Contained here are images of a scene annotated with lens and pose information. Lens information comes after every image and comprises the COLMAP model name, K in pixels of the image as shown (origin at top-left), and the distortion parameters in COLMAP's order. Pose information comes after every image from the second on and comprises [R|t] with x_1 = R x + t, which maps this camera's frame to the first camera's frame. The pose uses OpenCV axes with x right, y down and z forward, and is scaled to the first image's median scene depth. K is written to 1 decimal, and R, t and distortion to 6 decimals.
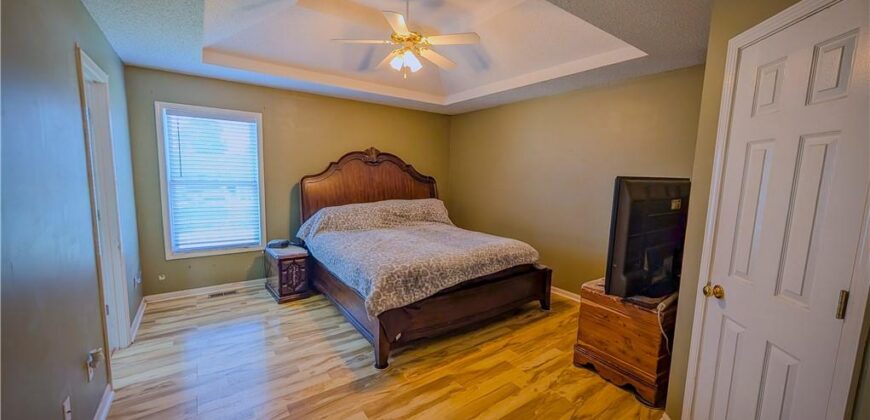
lens RADIAL K [[330.1, 0, 433.9], [0, 330.1, 210.5], [0, 0, 1]] dist [0.000270, 0.000048]
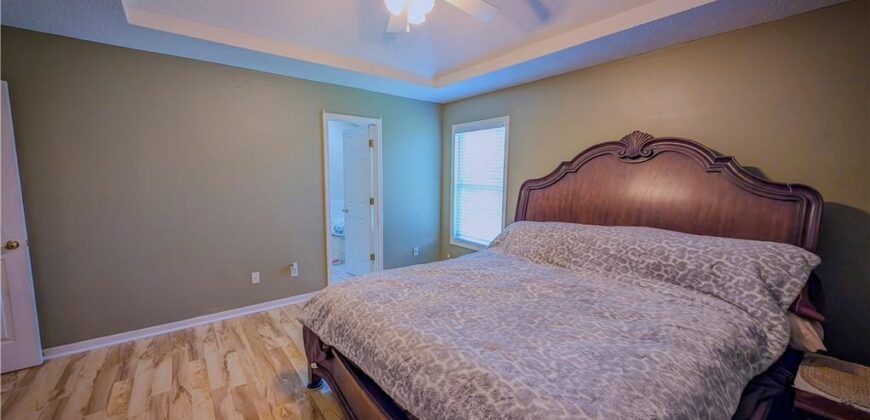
lens RADIAL K [[330.1, 0, 431.5], [0, 330.1, 211.1], [0, 0, 1]] dist [0.000270, 0.000048]
pose [[0.025174, 0.087305, -0.995863, 0.489218], [-0.117282, 0.989558, 0.083788, -0.081140], [0.992780, 0.114687, 0.035150, 0.844138]]
